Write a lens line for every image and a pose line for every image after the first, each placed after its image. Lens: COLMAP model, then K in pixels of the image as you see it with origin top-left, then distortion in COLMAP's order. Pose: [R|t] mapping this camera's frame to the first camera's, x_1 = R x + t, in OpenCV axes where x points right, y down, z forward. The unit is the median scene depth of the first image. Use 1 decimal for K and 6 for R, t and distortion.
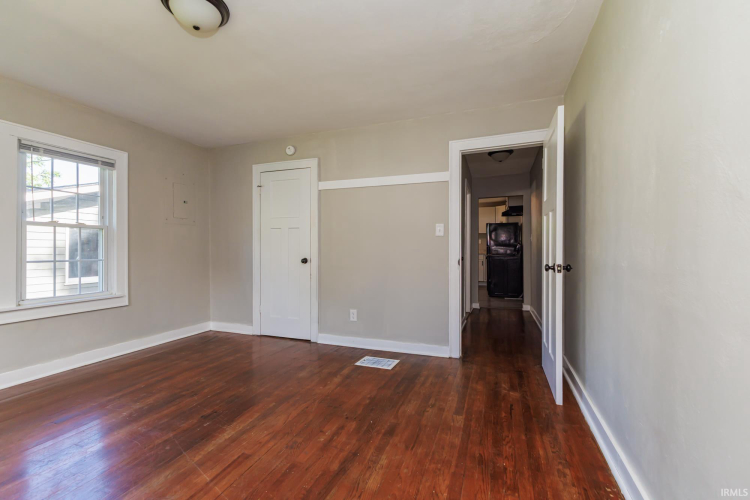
lens RADIAL K [[323.0, 0, 377.5], [0, 323.0, 247.9], [0, 0, 1]] dist [0.014255, -0.003982]
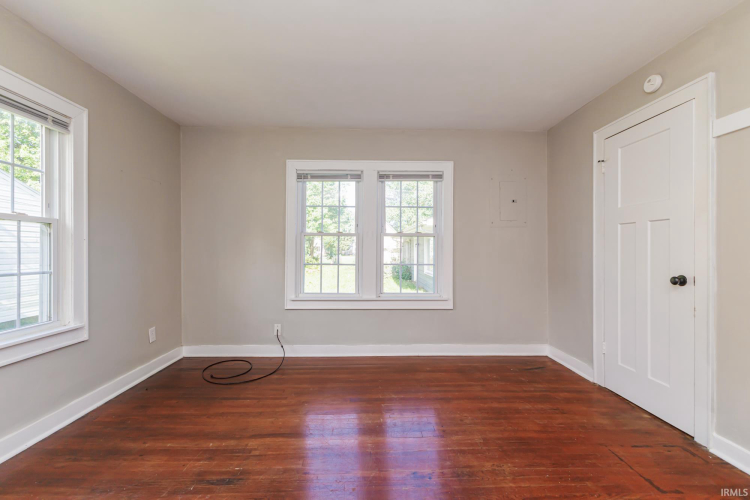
lens RADIAL K [[323.0, 0, 372.5], [0, 323.0, 251.7], [0, 0, 1]] dist [0.014255, -0.003982]
pose [[0.372563, 0.003465, -0.928000, 0.109613], [0.000083, 0.999993, 0.003767, -0.012001], [0.928007, -0.001481, 0.372560, 0.463314]]
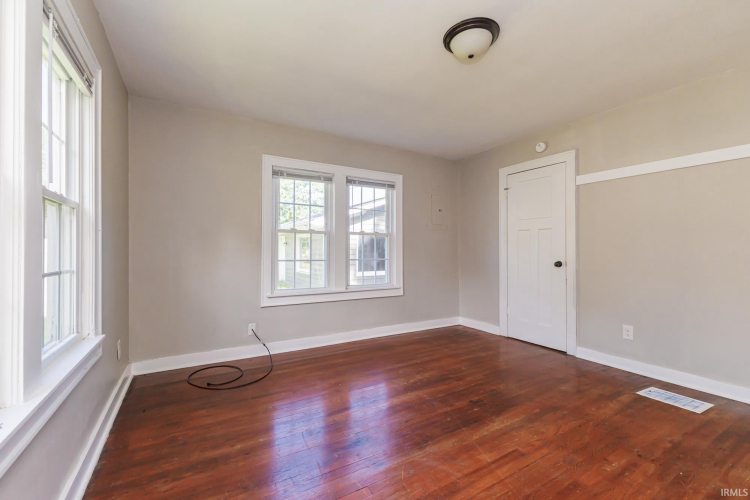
lens RADIAL K [[323.0, 0, 377.1], [0, 323.0, 247.9], [0, 0, 1]] dist [0.014255, -0.003982]
pose [[0.779815, -0.003104, -0.626002, -0.068691], [-0.000615, 0.999983, -0.005724, -0.000937], [0.626009, 0.004849, 0.779800, -0.053799]]
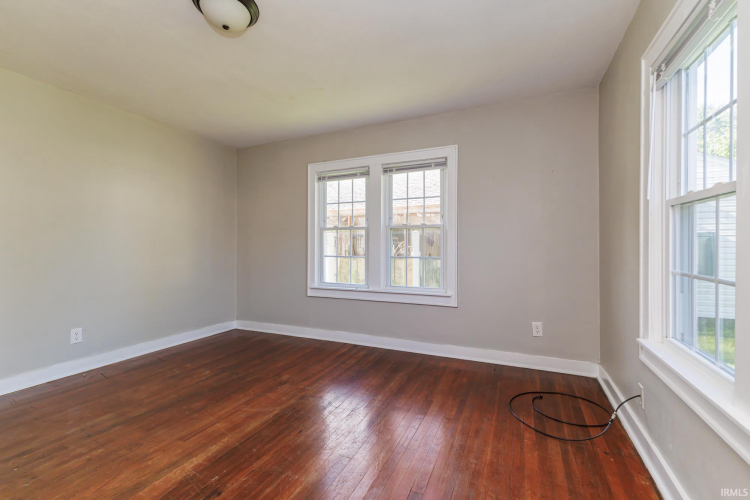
lens RADIAL K [[323.0, 0, 374.0], [0, 323.0, 248.9], [0, 0, 1]] dist [0.014255, -0.003982]
pose [[-0.997668, 0.006773, 0.067919, -0.690159], [0.007160, 0.999959, 0.005460, -0.003101], [-0.067880, 0.005933, -0.997676, 1.254178]]
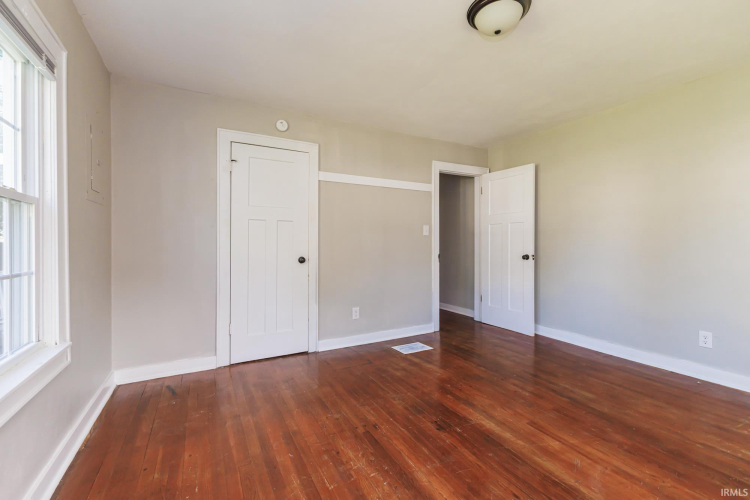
lens RADIAL K [[323.0, 0, 376.0], [0, 323.0, 241.4], [0, 0, 1]] dist [0.014255, -0.003982]
pose [[0.653493, 0.007231, 0.756898, -1.016801], [-0.000603, 0.999959, -0.009032, -0.002556], [-0.756933, 0.005446, 0.653470, 0.400604]]
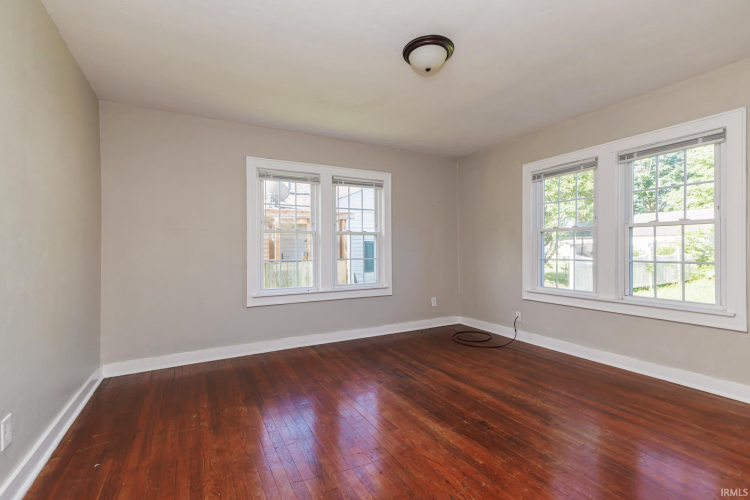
lens RADIAL K [[334.4, 0, 371.6], [0, 334.4, 248.6], [0, 0, 1]] dist [0.014795, -0.003193]
pose [[-0.657941, 0.003182, -0.753062, 0.337076], [0.009761, 0.999943, -0.004303, -0.002692], [0.753006, -0.010182, -0.657935, 1.066439]]
